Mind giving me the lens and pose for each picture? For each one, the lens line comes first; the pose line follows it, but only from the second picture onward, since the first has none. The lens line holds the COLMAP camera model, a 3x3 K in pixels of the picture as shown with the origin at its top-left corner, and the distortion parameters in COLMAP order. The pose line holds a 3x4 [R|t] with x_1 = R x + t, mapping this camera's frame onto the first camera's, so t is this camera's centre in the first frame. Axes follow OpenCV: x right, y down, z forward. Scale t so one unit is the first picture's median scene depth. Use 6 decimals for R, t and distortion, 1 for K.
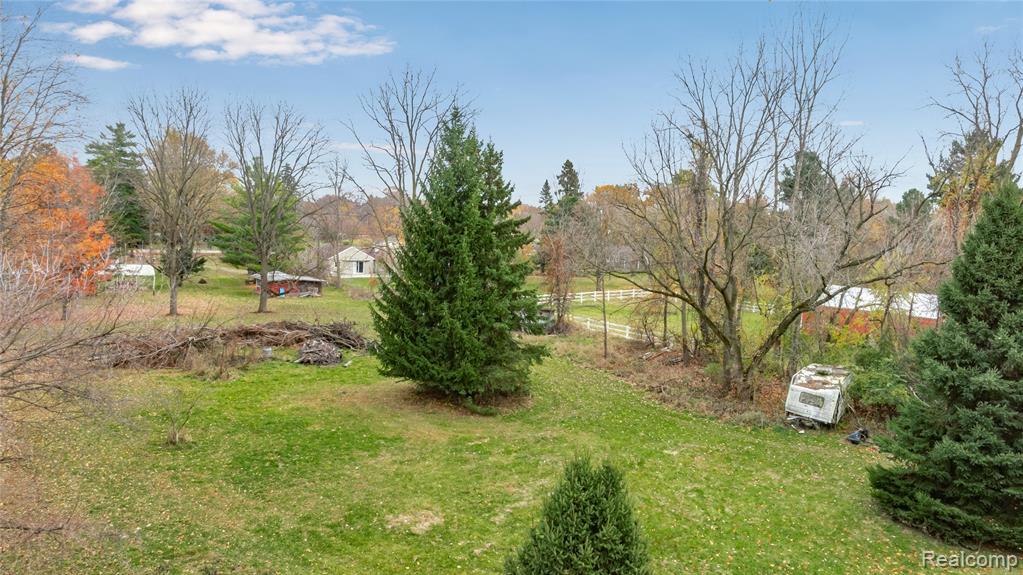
lens RADIAL K [[773.1, 0, 511.5], [0, 773.1, 287.5], [0, 0, 1]] dist [0.001207, -0.000869]
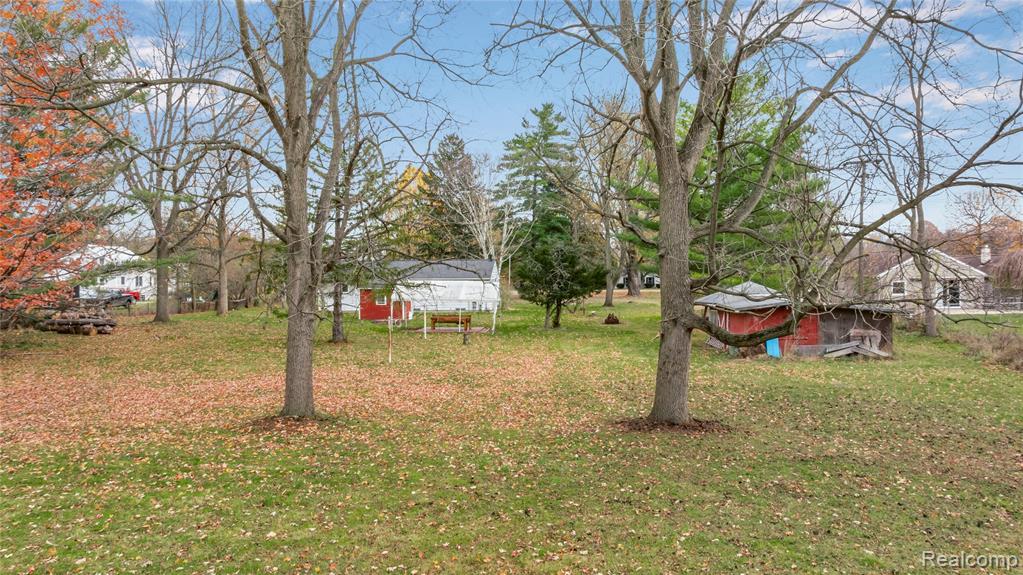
lens RADIAL K [[773.1, 0, 511.5], [0, 773.1, 287.5], [0, 0, 1]] dist [0.001207, -0.000869]
pose [[0.808086, -0.026463, -0.588470, -0.148513], [-0.017265, 0.997497, -0.068564, 0.006061], [0.588811, 0.065565, 0.805607, 0.520537]]
